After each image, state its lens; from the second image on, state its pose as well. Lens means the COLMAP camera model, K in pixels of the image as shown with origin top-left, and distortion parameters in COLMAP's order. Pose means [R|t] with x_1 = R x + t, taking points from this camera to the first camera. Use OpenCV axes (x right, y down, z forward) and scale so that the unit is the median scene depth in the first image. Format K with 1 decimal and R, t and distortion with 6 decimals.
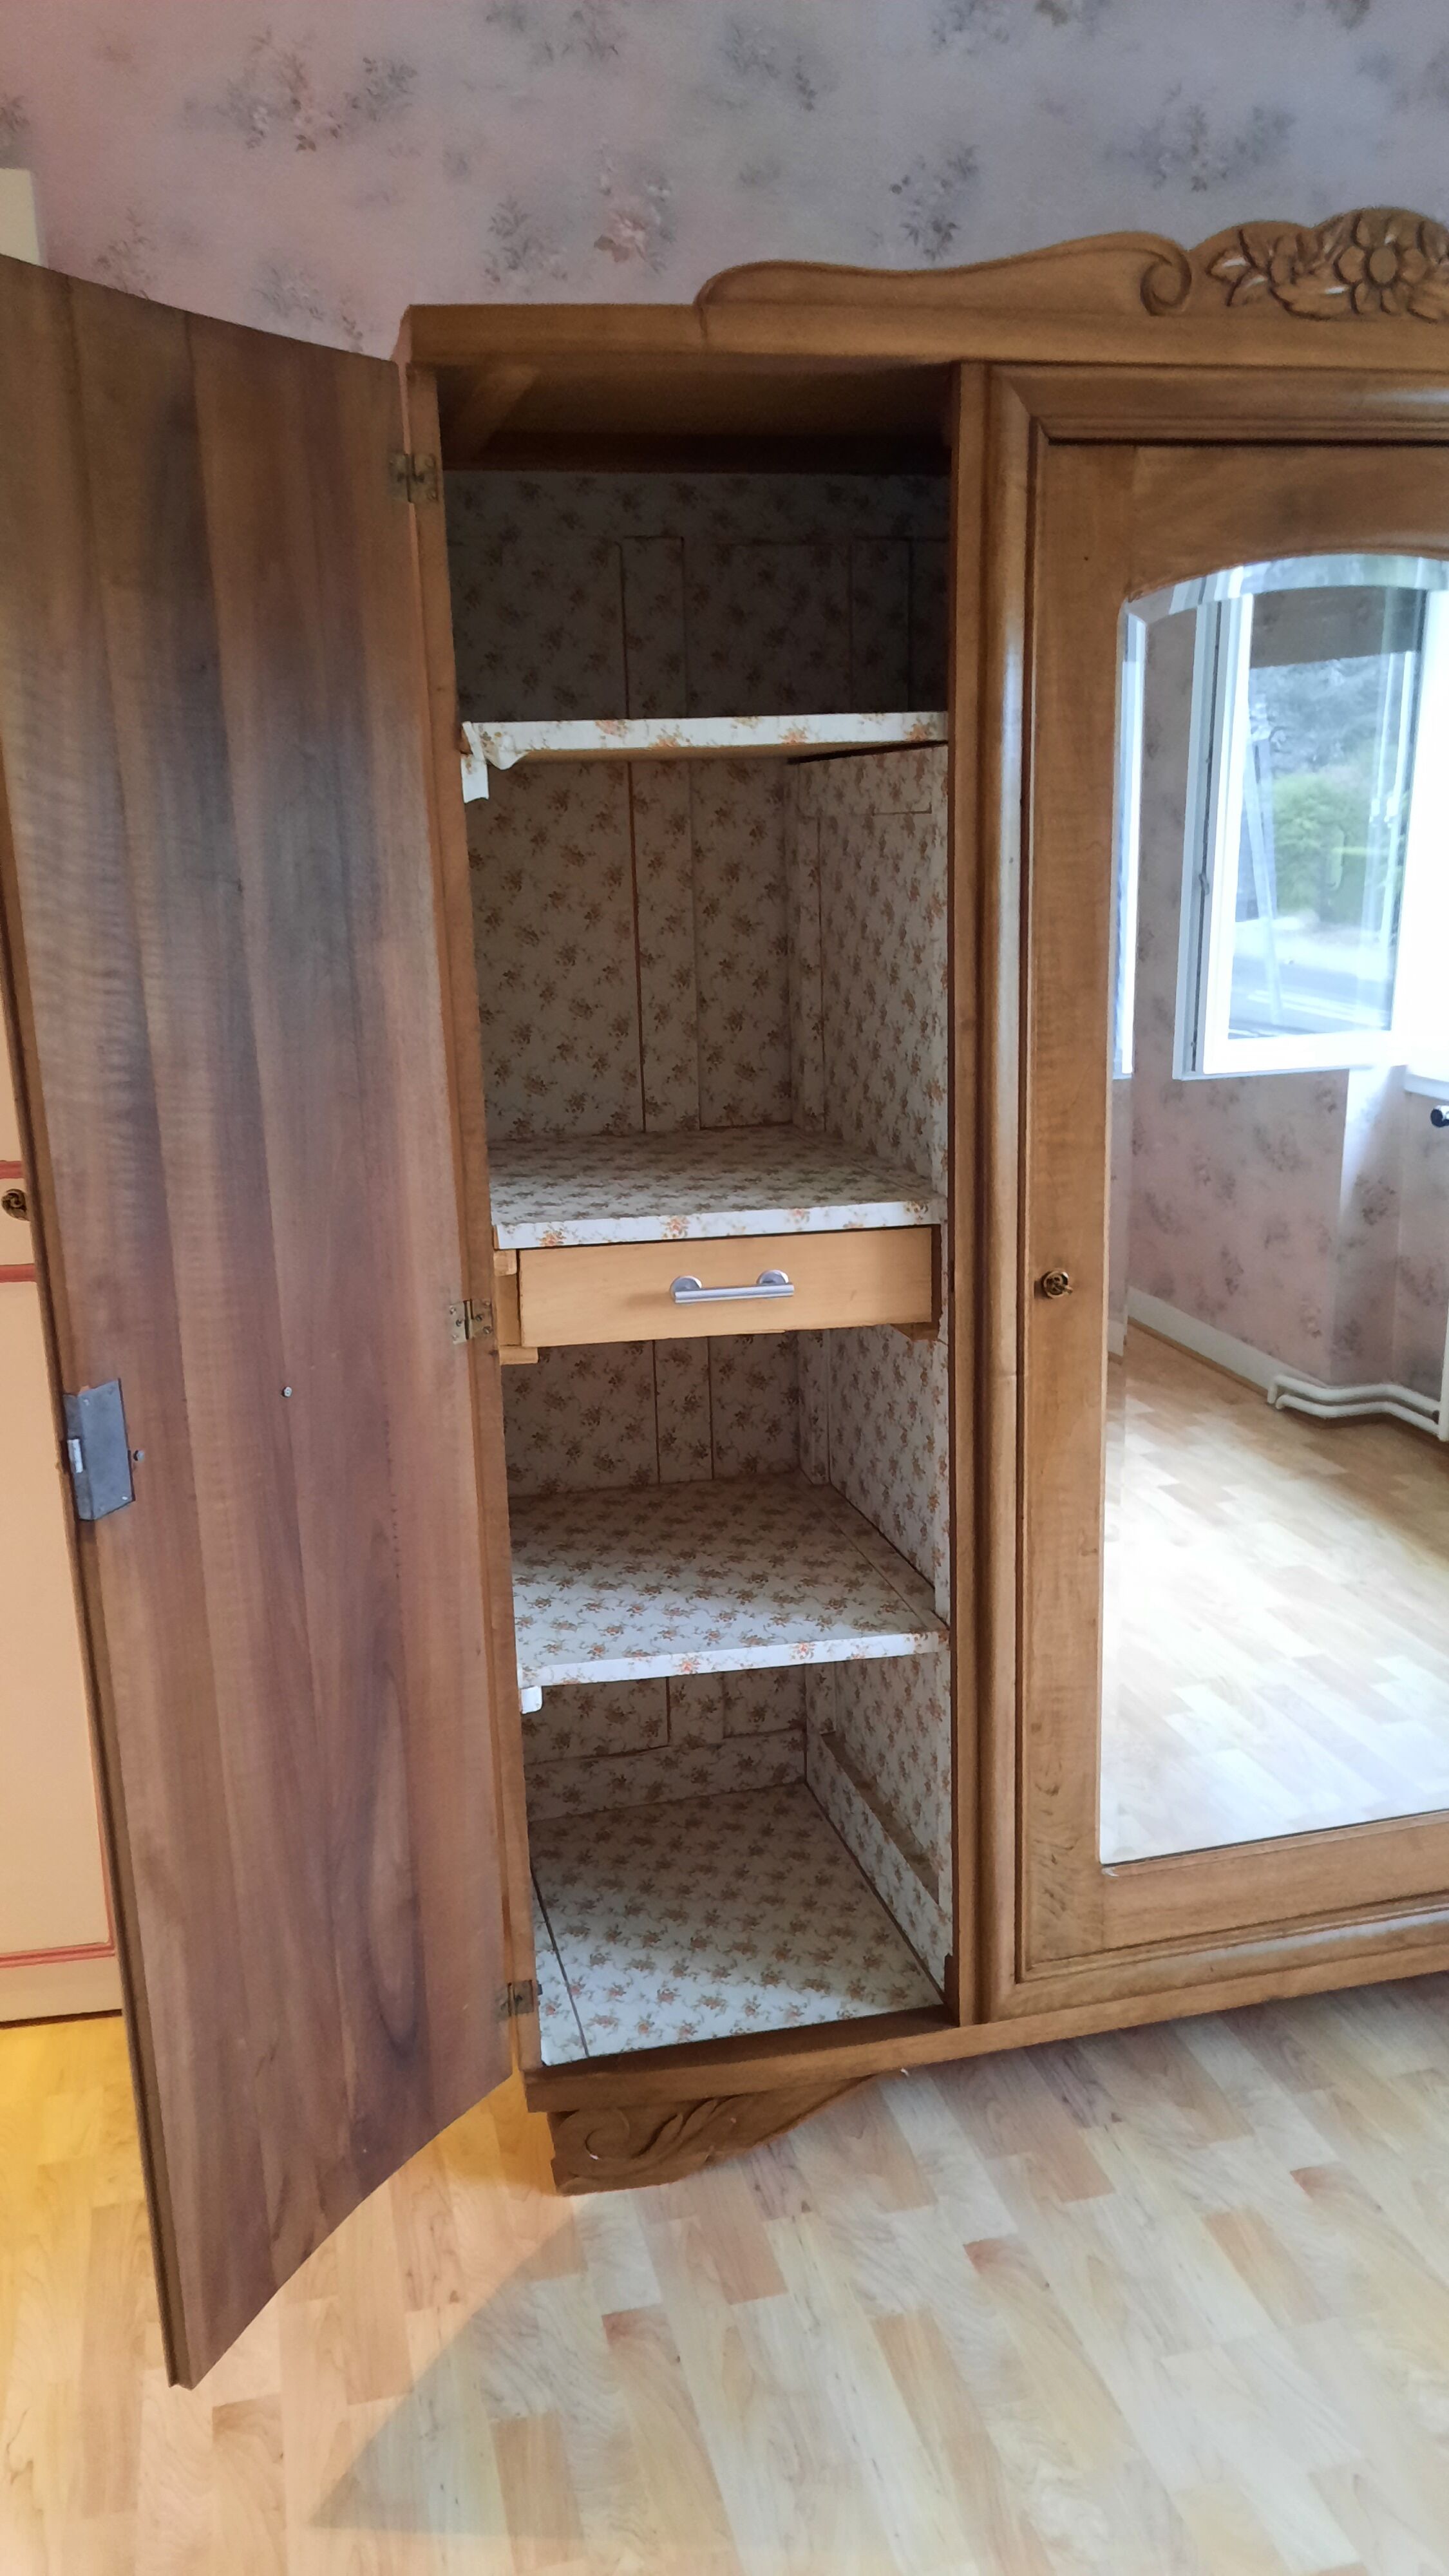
lens RADIAL K [[1890.7, 0, 698.0], [0, 1890.7, 1302.6], [0, 0, 1]] dist [0.053614, -0.045587]
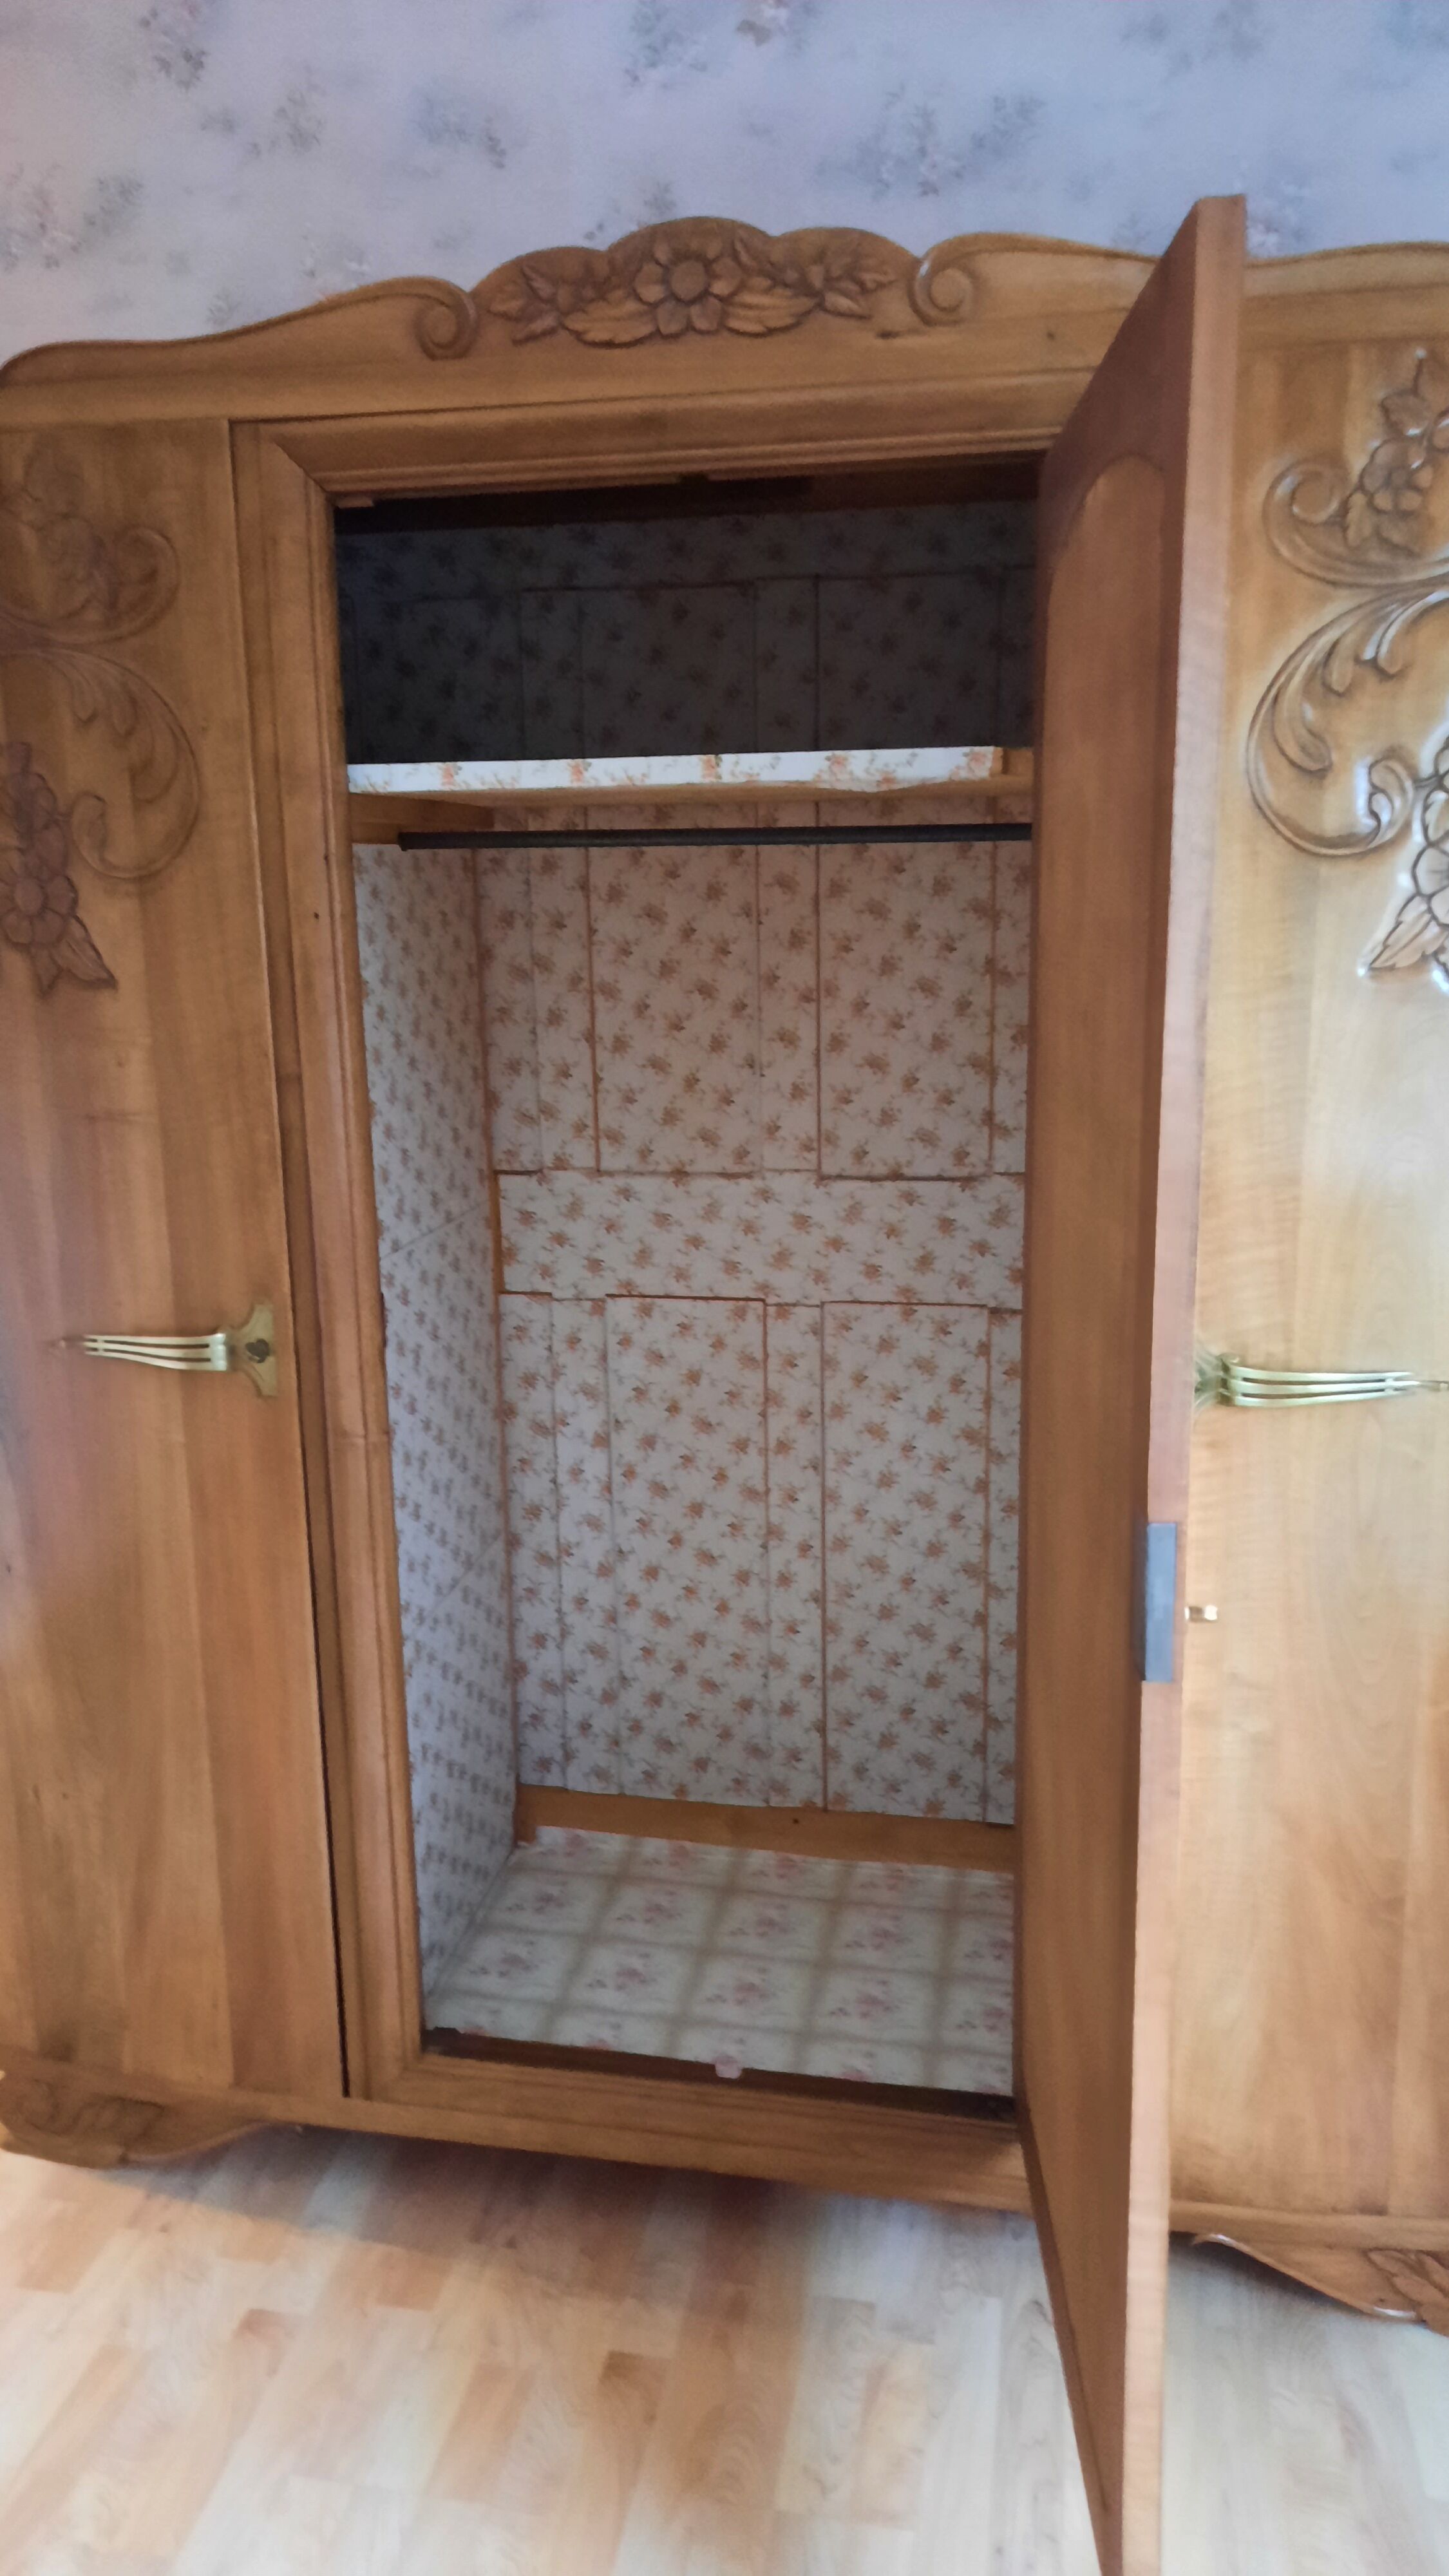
lens RADIAL K [[1890.7, 0, 698.0], [0, 1890.7, 1302.6], [0, 0, 1]] dist [0.053614, -0.045587]
pose [[0.908629, 0.106327, -0.403841, 0.661326], [-0.114324, 0.993434, 0.004334, -0.051615], [0.401650, 0.042230, 0.914819, 0.158406]]
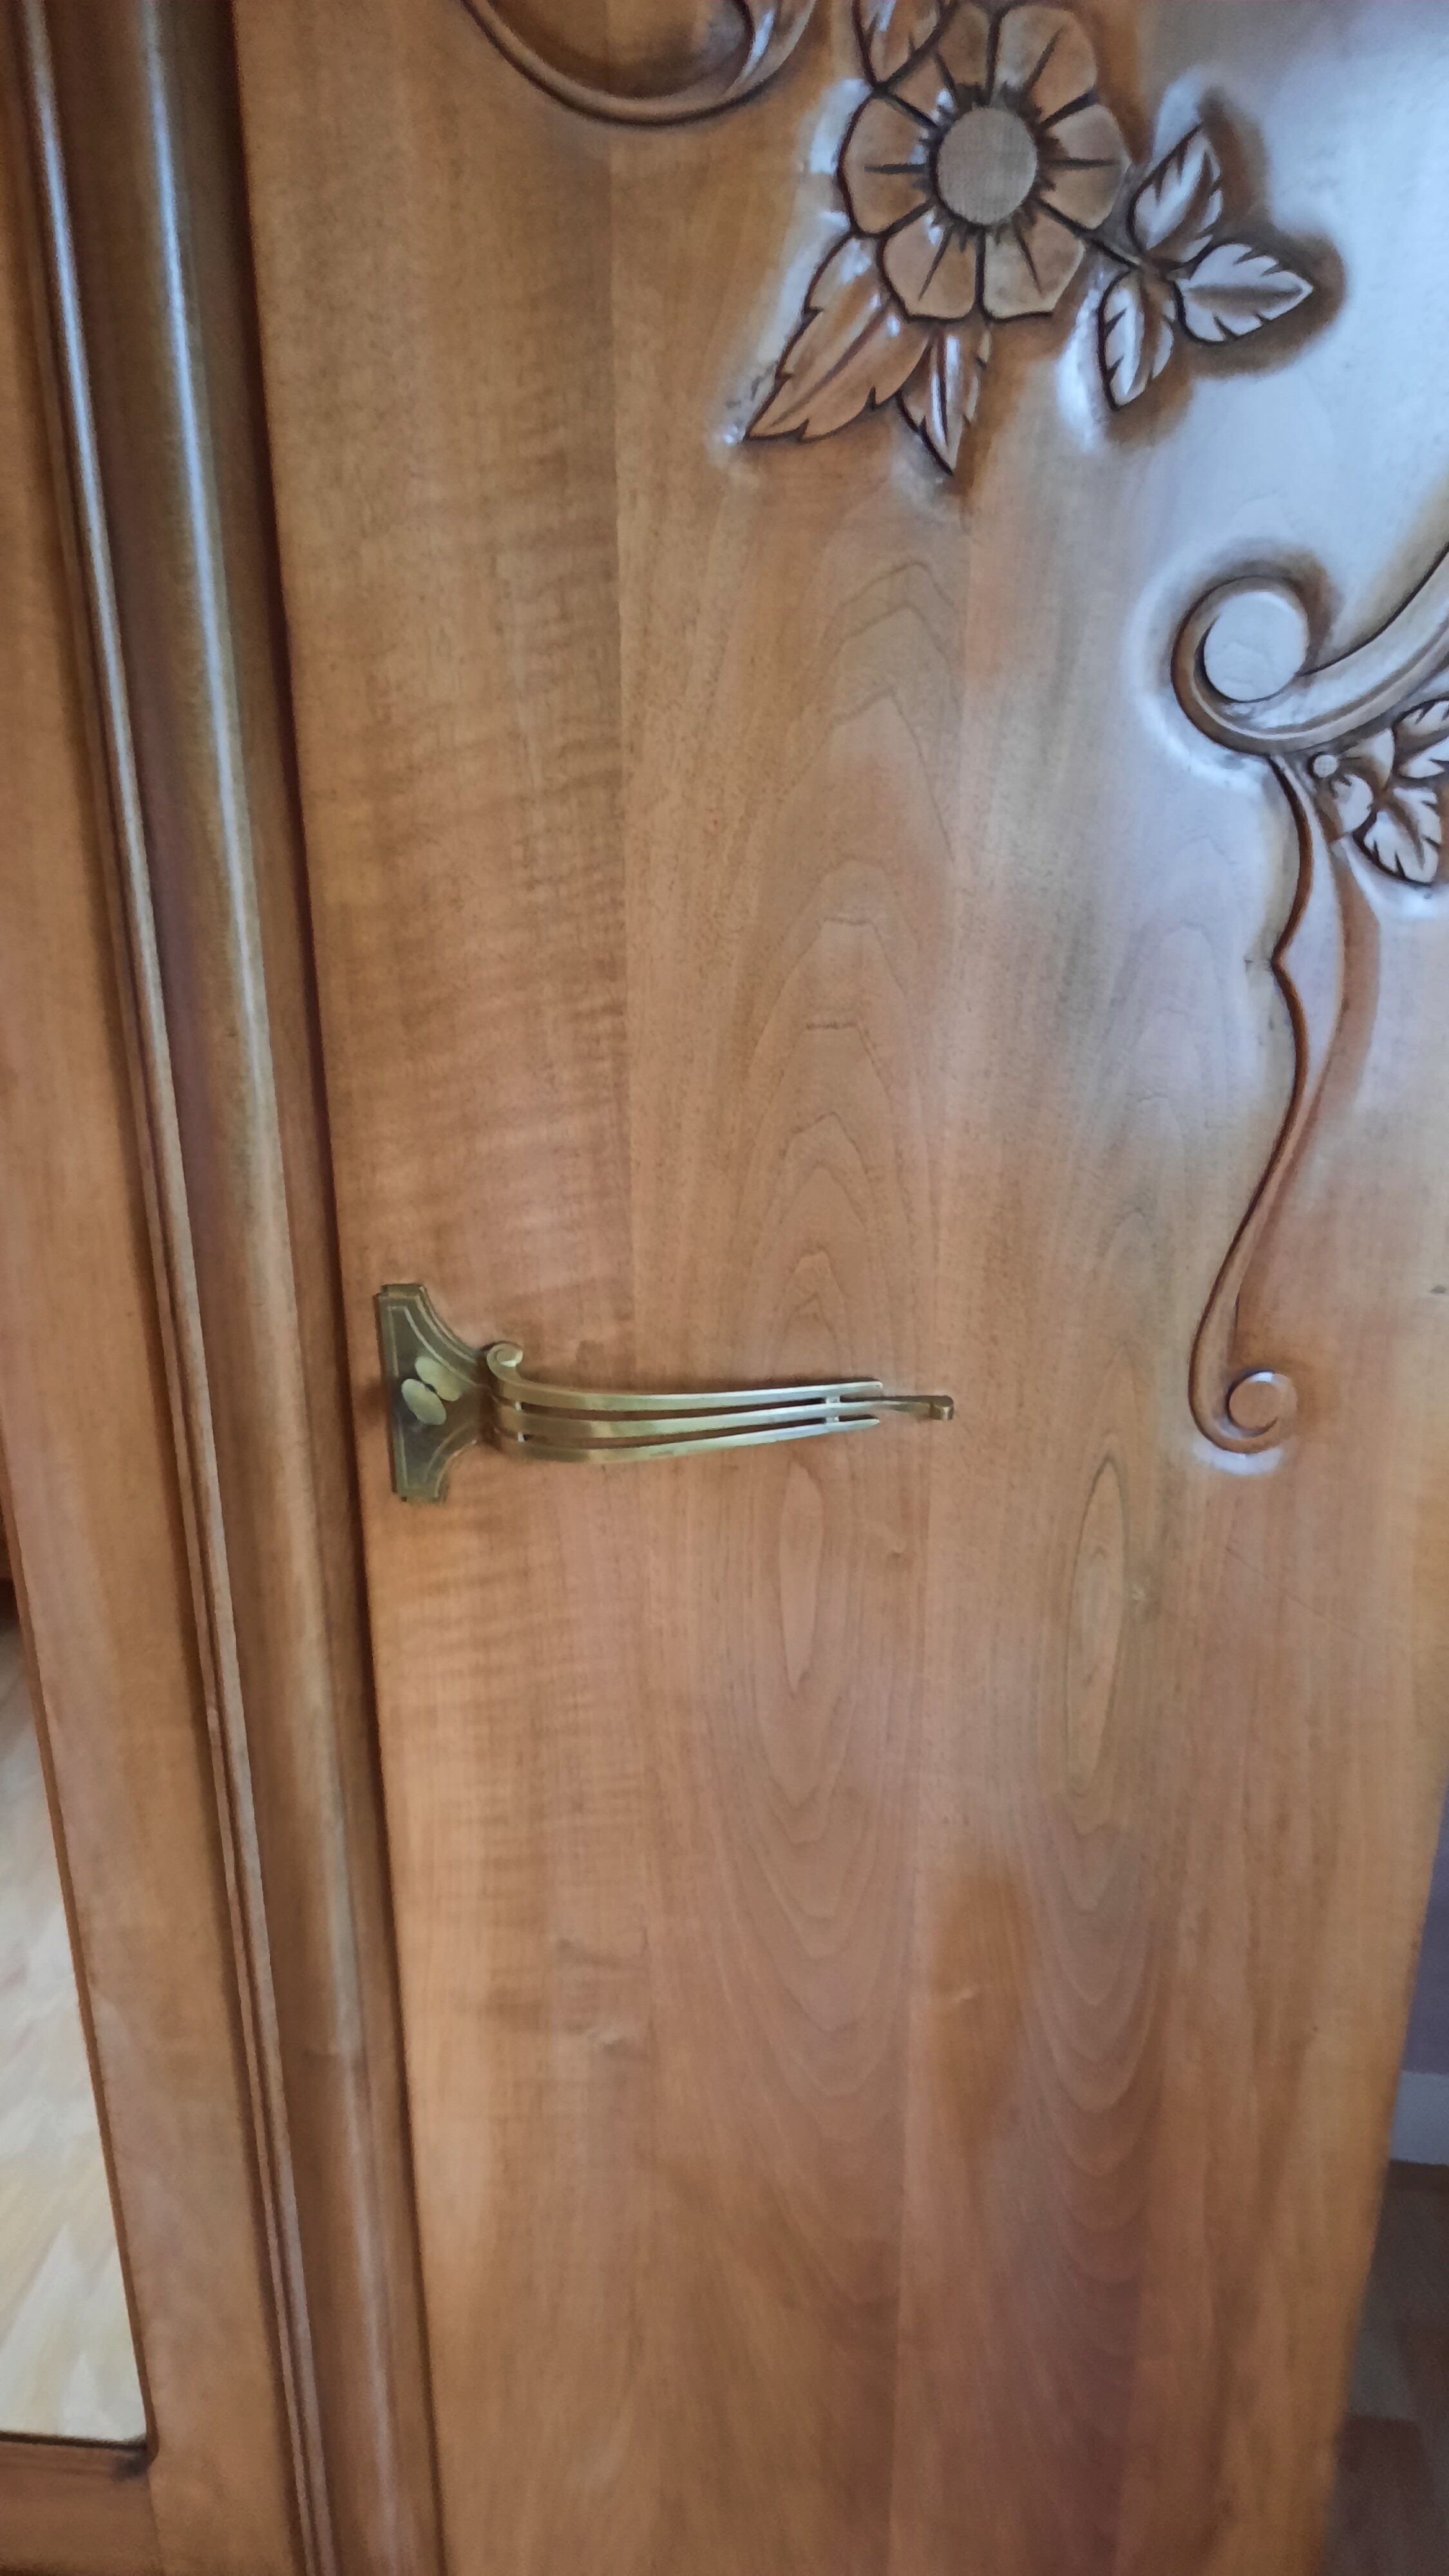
lens RADIAL K [[1884.8, 0, 690.1], [0, 1884.8, 1314.5], [0, 0, 1]] dist [0.062134, -0.052371]
pose [[0.941481, 0.147110, -0.303270, 0.689947], [-0.104308, 0.982724, 0.152882, -0.119385], [0.320521, -0.112302, 0.940561, 0.655347]]
